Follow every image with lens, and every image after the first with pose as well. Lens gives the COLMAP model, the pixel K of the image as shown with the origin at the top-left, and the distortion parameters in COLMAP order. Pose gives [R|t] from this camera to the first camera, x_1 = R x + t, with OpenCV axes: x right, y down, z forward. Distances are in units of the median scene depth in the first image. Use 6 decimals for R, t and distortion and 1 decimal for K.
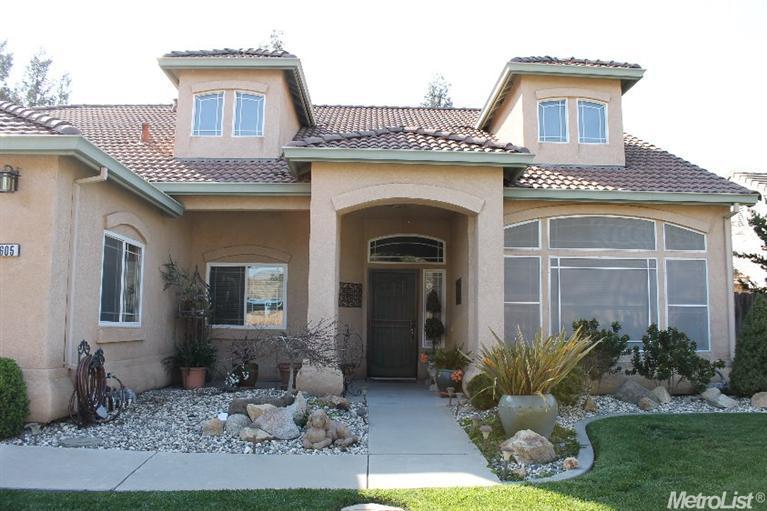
lens RADIAL K [[652.0, 0, 380.6], [0, 652.0, 250.8], [0, 0, 1]] dist [-0.105070, 0.008419]
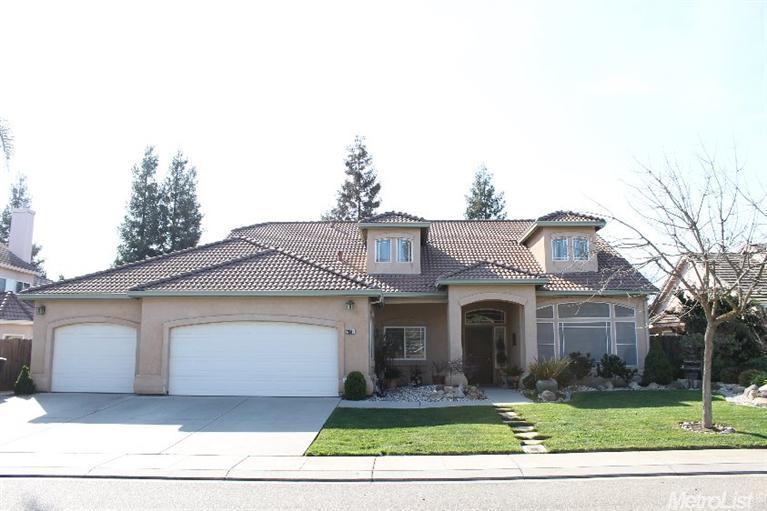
lens RADIAL K [[652.0, 0, 388.2], [0, 652.0, 259.0], [0, 0, 1]] dist [-0.105070, 0.008419]
pose [[0.999117, -0.023631, -0.034744, -0.216923], [0.022321, 0.999043, -0.037615, -0.131148], [0.035600, 0.036806, 0.998688, -1.141339]]
